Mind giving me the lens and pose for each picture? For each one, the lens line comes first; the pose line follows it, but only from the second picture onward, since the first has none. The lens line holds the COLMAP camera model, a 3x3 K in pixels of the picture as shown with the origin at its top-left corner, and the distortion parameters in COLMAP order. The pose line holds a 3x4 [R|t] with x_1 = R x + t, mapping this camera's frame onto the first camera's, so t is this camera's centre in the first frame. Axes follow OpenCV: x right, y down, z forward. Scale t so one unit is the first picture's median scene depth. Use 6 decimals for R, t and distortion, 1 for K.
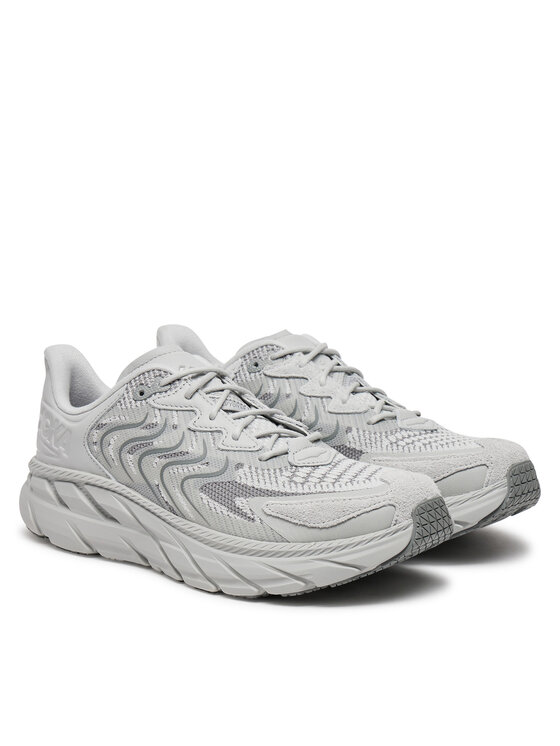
lens RADIAL K [[2173.6, 0, 280.0], [0, 2173.6, 373.0], [0, 0, 1]] dist [0.016284, 0.150401]
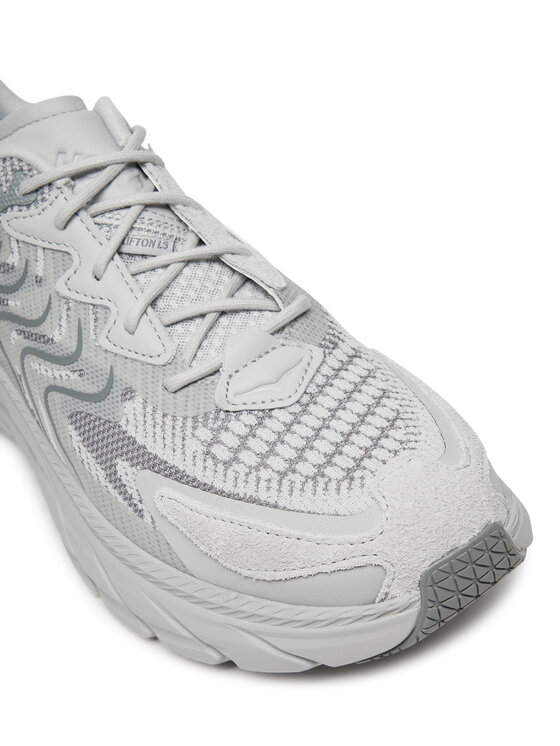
lens RADIAL K [[1444.1, 0, 280.0], [0, 1444.1, 373.0], [0, 0, 1]] dist [-0.077611, -0.197753]
pose [[0.964121, 0.093362, -0.248505, 0.101249], [0.043312, 0.868249, 0.494234, -0.130450], [0.261906, -0.487265, 0.833053, 0.707415]]
